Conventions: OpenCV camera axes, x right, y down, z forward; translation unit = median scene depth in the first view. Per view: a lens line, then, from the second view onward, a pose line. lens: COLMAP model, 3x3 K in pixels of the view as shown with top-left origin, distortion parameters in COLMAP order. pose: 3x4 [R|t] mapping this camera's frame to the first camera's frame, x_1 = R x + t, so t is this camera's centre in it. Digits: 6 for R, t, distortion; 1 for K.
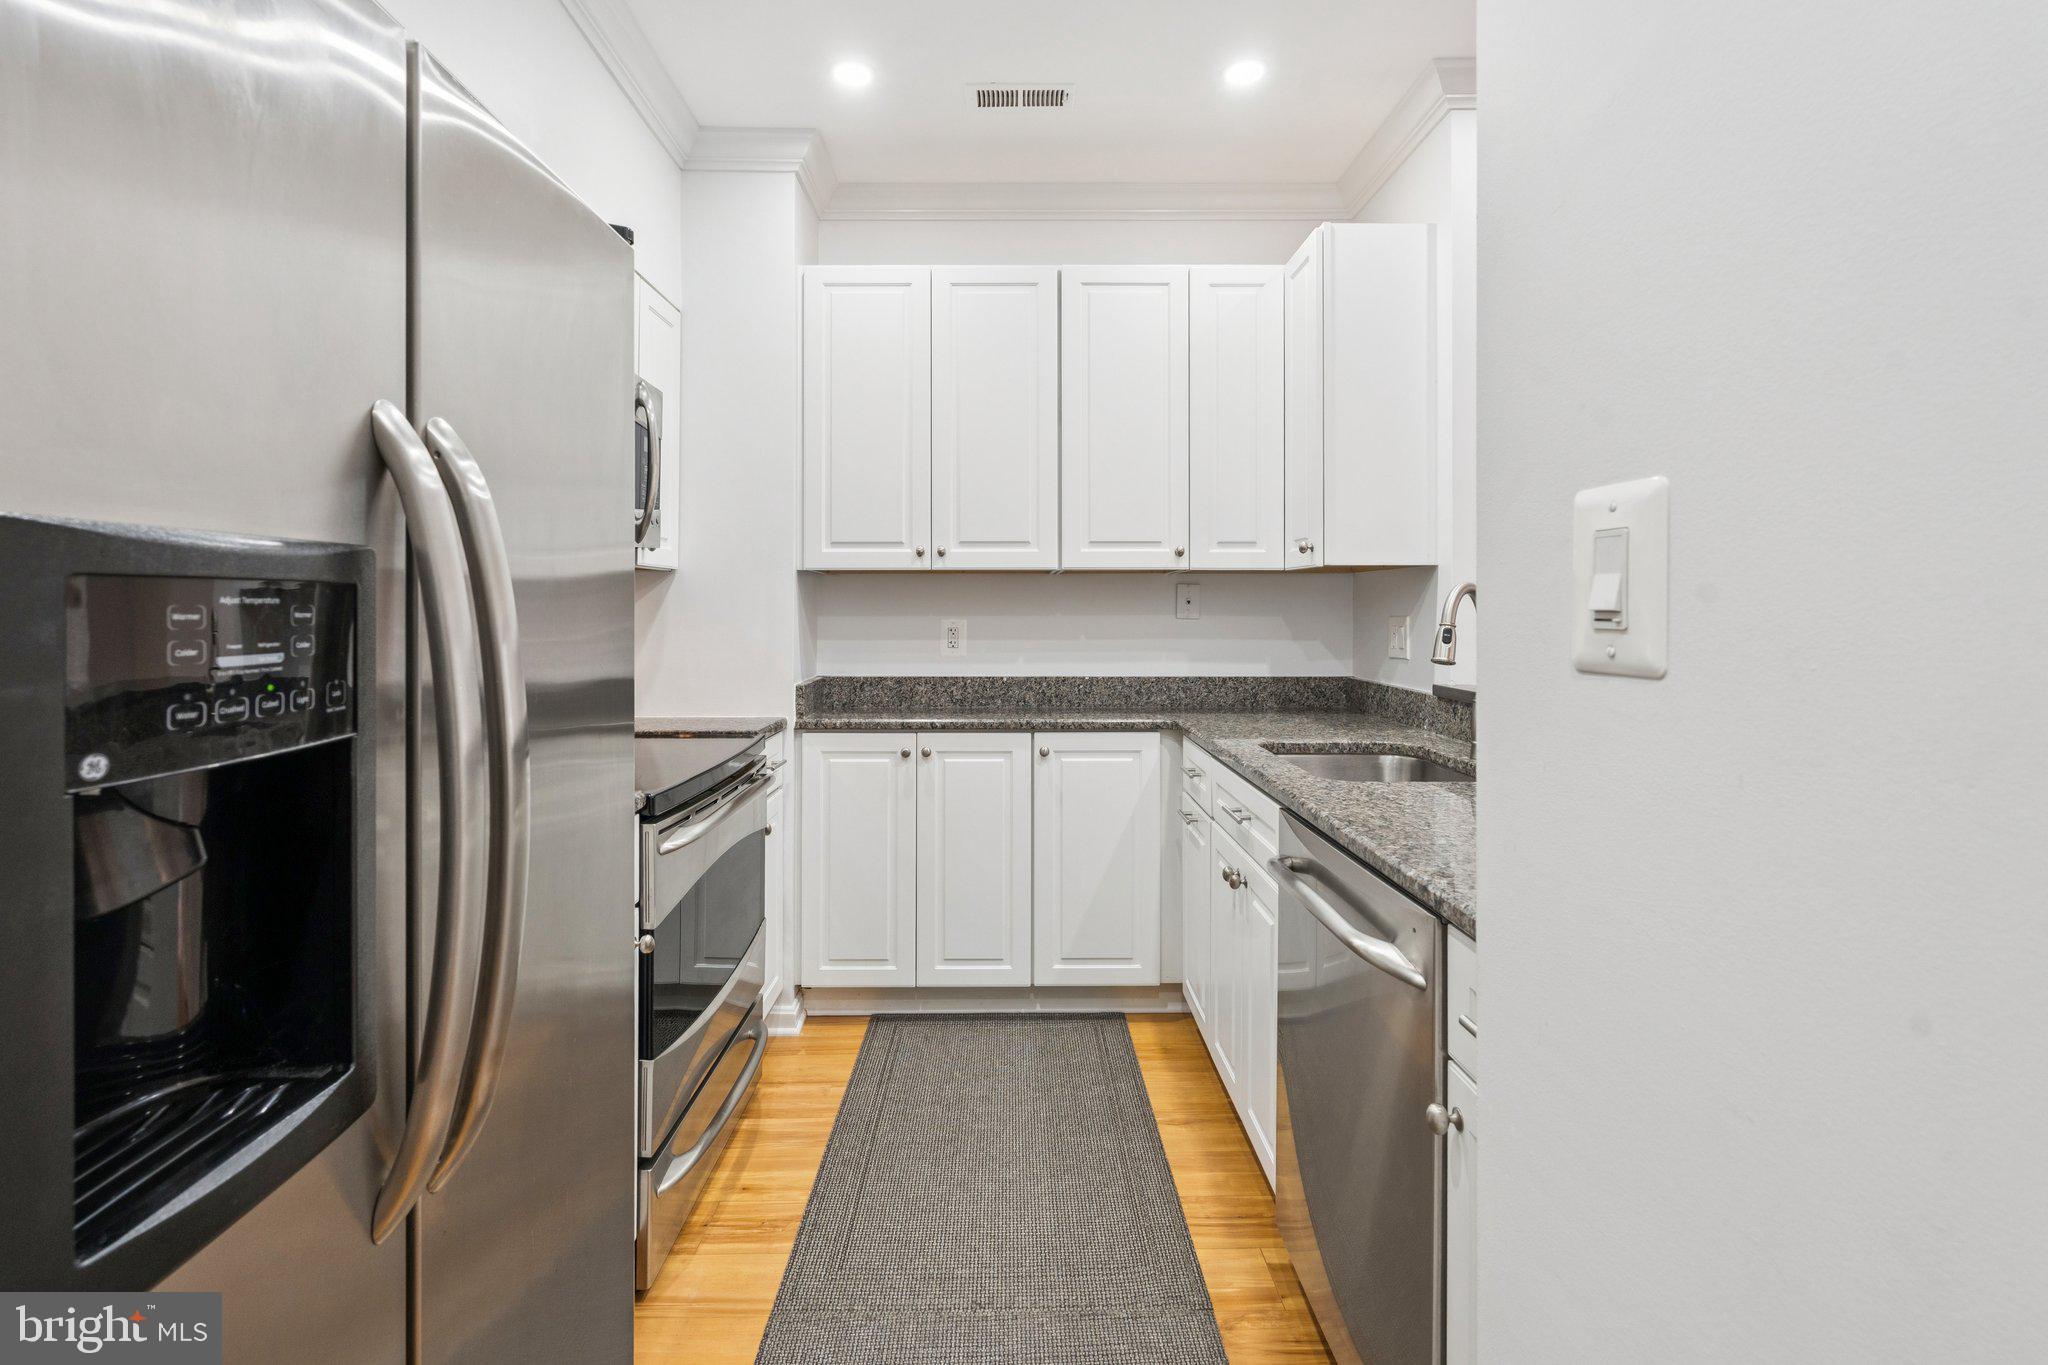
lens RADIAL K [[907.8, 0, 997.2], [0, 907.8, 604.9], [0, 0, 1]] dist [-0.005676, -0.000540]
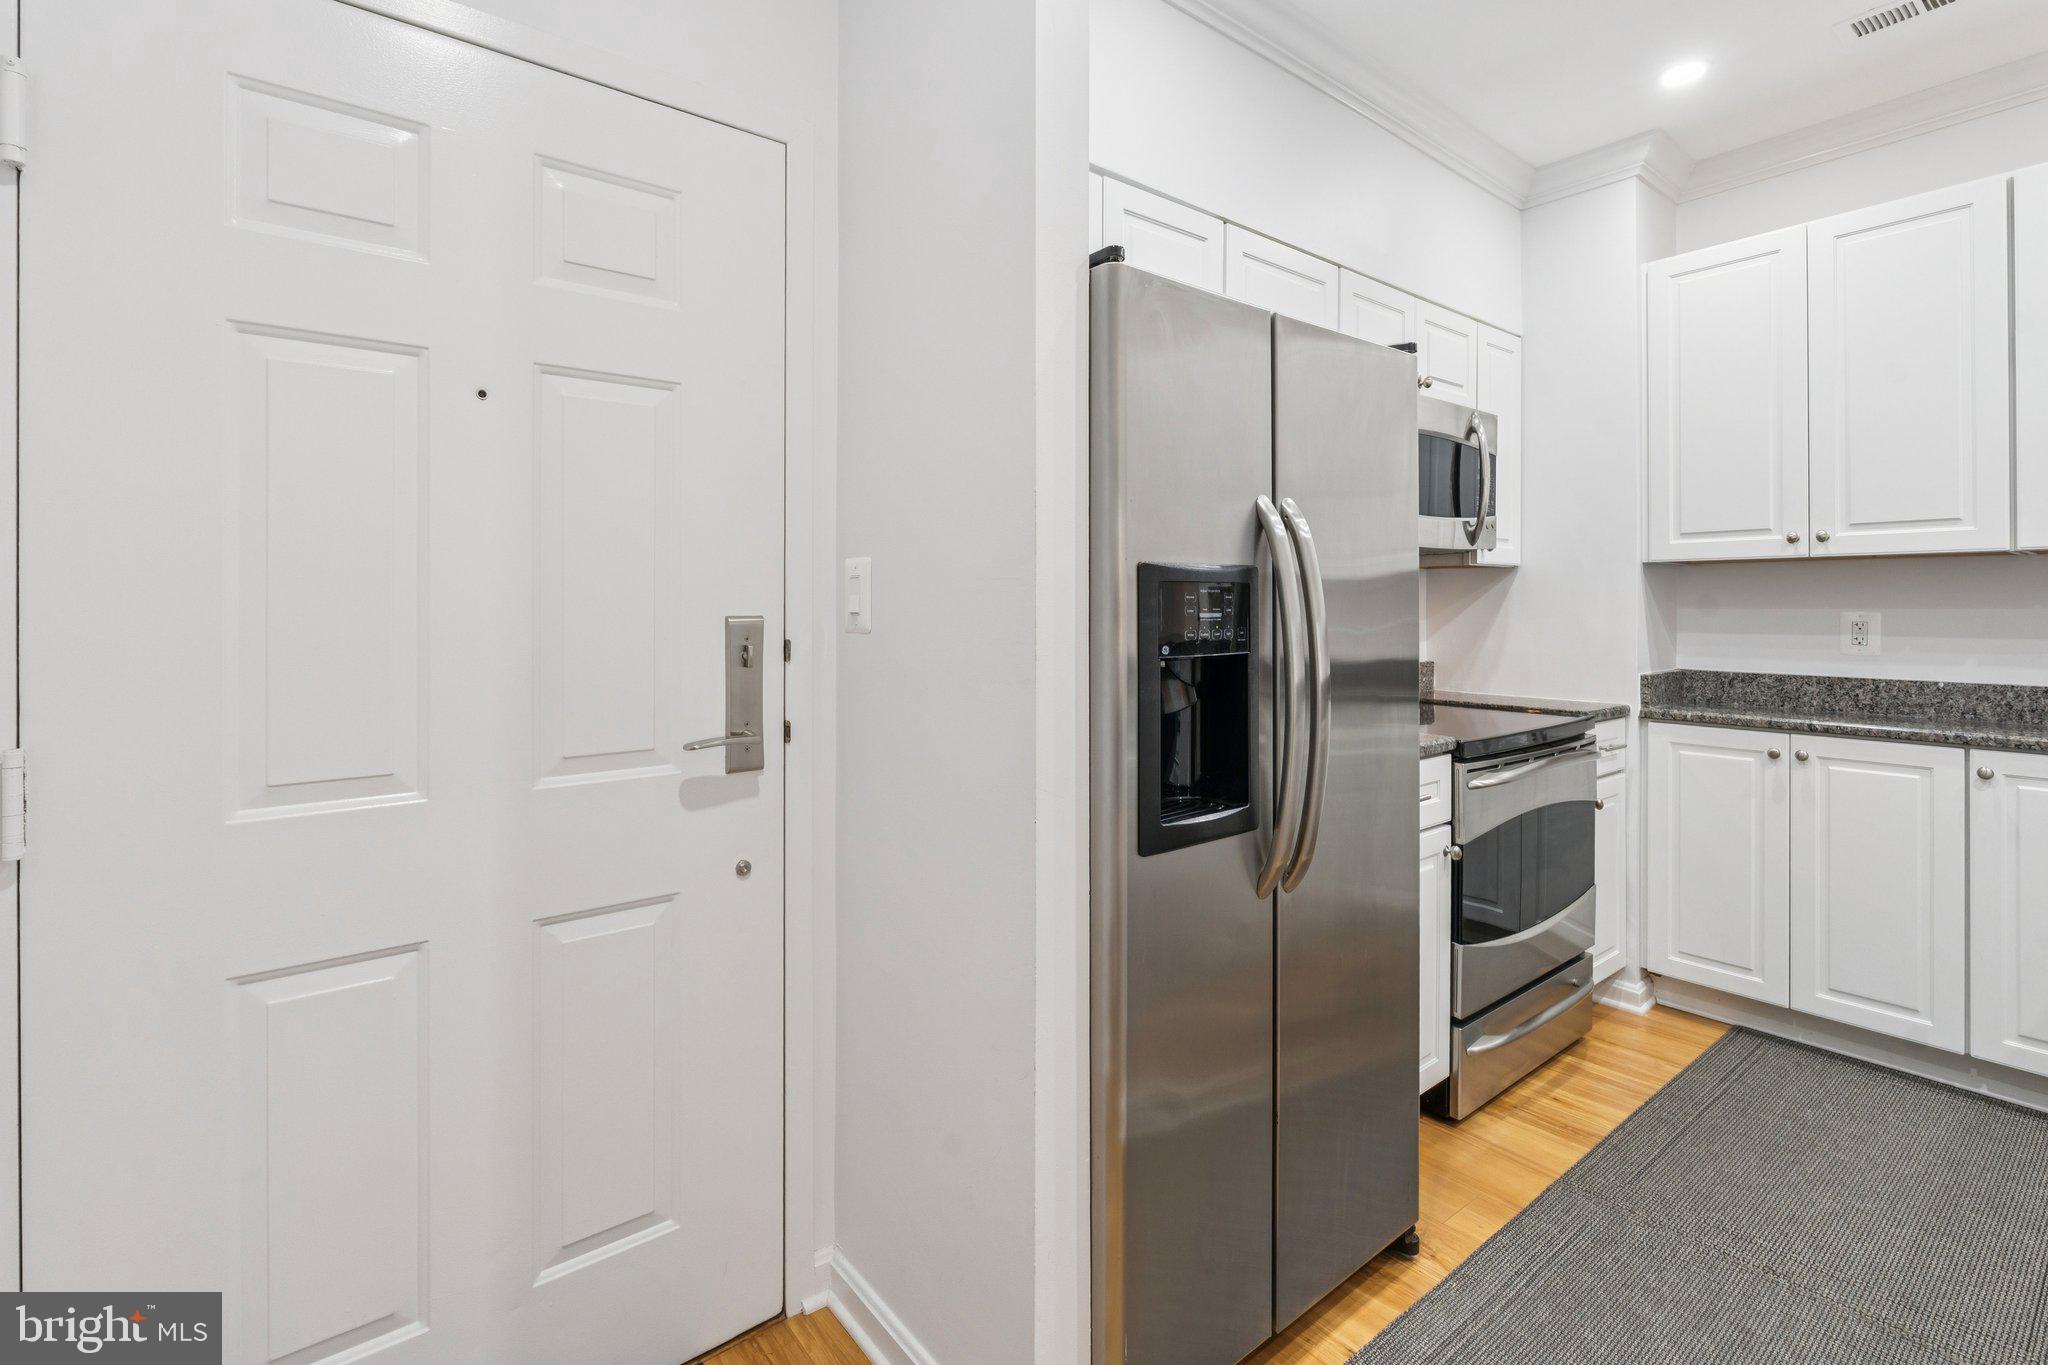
lens RADIAL K [[907.8, 0, 1012.8], [0, 907.8, 597.4], [0, 0, 1]] dist [-0.005676, -0.000540]
pose [[0.605628, -0.005647, -0.795728, 0.168179], [0.002218, 0.999983, -0.005409, 0.005254], [0.795745, 0.001510, 0.605630, -0.190901]]
